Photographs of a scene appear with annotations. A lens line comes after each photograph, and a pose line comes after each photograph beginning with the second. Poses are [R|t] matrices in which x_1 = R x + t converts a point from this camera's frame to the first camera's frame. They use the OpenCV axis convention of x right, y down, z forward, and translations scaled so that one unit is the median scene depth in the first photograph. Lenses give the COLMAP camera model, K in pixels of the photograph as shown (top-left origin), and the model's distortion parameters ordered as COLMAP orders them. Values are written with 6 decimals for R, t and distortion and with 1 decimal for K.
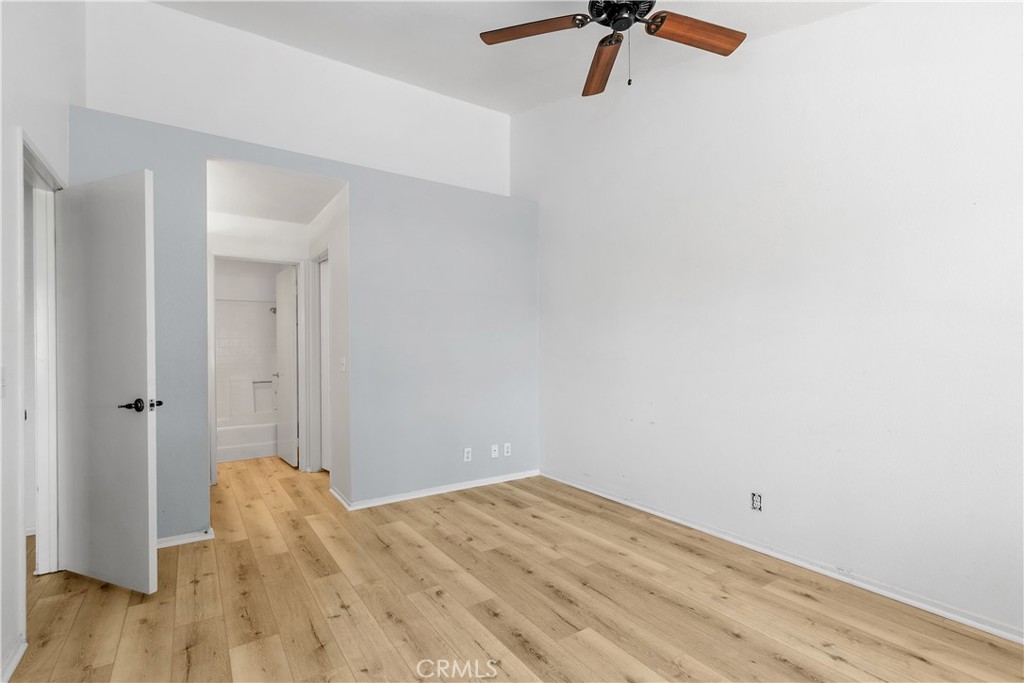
lens RADIAL K [[475.1, 0, 518.7], [0, 475.1, 352.2], [0, 0, 1]] dist [0.007042, -0.003453]
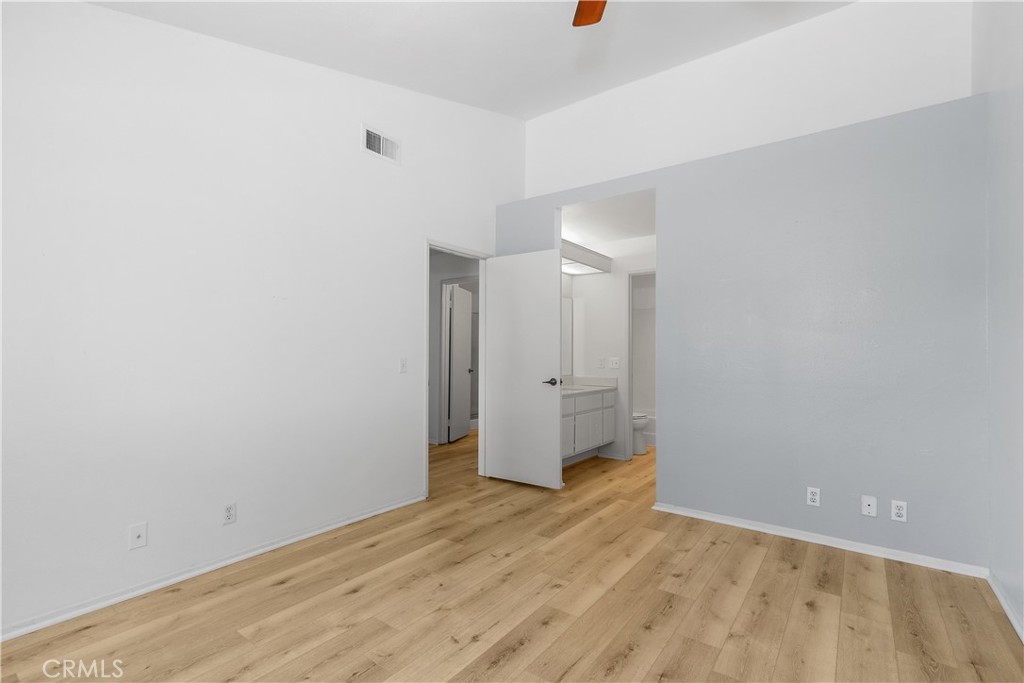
lens RADIAL K [[475.1, 0, 494.2], [0, 475.1, 346.2], [0, 0, 1]] dist [0.007042, -0.003453]
pose [[0.309630, -0.001939, -0.950855, 0.615765], [-0.011758, 0.999914, -0.005867, -0.007621], [0.950785, 0.012997, 0.309580, 0.426921]]
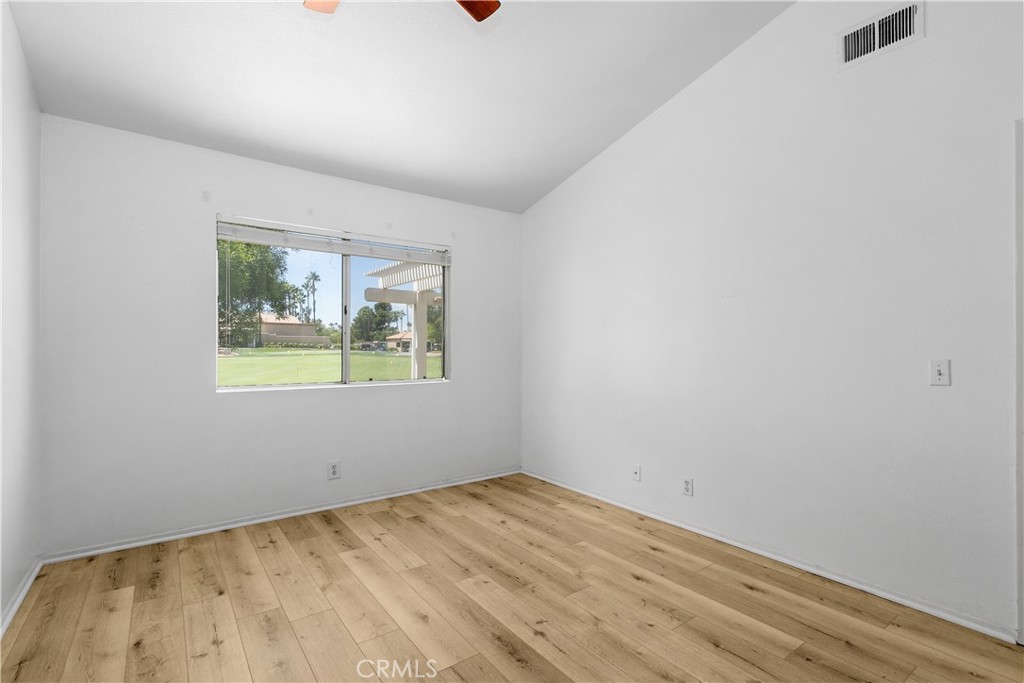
lens RADIAL K [[475.1, 0, 514.0], [0, 475.1, 346.0], [0, 0, 1]] dist [0.007042, -0.003453]
pose [[-0.999619, 0.006616, -0.026781, 0.021268], [0.006725, 0.999969, -0.003985, -0.004896], [0.026754, -0.004163, -0.999633, 1.289069]]
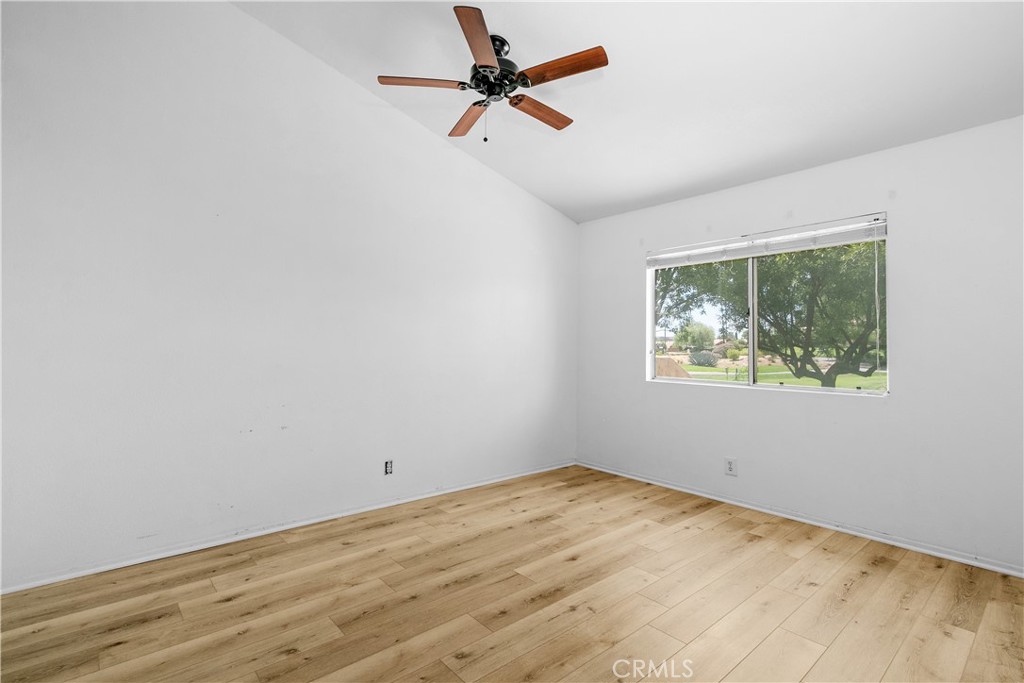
lens RADIAL K [[475.1, 0, 493.0], [0, 475.1, 342.1], [0, 0, 1]] dist [0.007042, -0.003453]
pose [[-0.091781, 0.016640, 0.995640, -0.764496], [-0.007908, 0.999817, -0.017439, -0.001148], [-0.995748, -0.009474, -0.091633, 0.810267]]
